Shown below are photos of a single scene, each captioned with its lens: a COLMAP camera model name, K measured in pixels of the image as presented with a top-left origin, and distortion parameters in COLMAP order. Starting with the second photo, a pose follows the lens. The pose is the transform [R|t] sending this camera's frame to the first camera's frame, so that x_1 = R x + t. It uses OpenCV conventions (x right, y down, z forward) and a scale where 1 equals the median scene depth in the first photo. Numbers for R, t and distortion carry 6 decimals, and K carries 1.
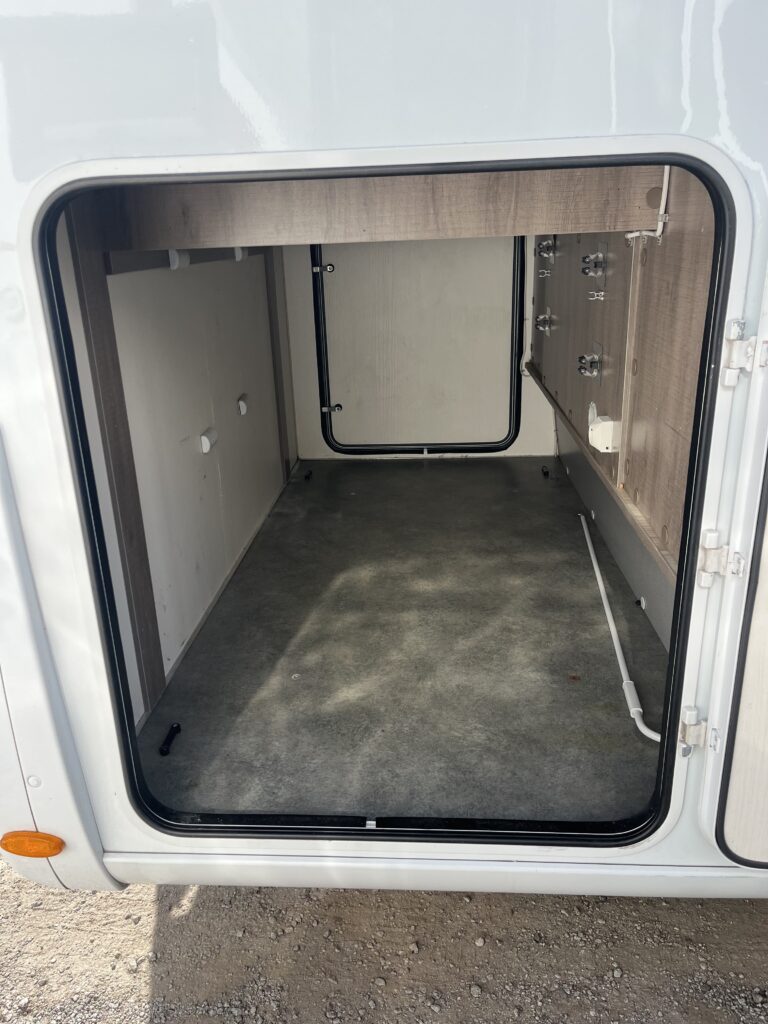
lens RADIAL K [[774.0, 0, 384.0], [0, 774.0, 512.0], [0, 0, 1]] dist [0.062320, -0.079690]
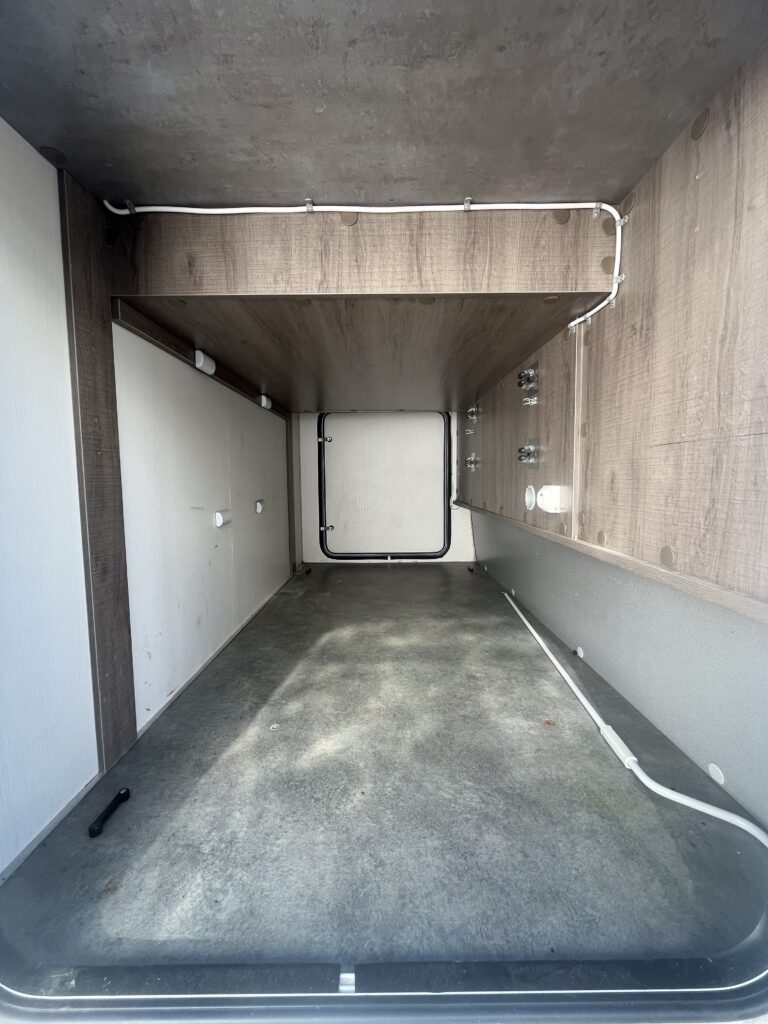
lens RADIAL K [[410.8, 0, 389.3], [0, 410.8, 513.2], [0, 0, 1]] dist [-0.002110, 0.000360]
pose [[0.997160, 0.019295, 0.072802, -0.009816], [0.000129, 0.966187, -0.257843, 0.080183], [-0.075315, 0.257120, 0.963440, 0.398867]]
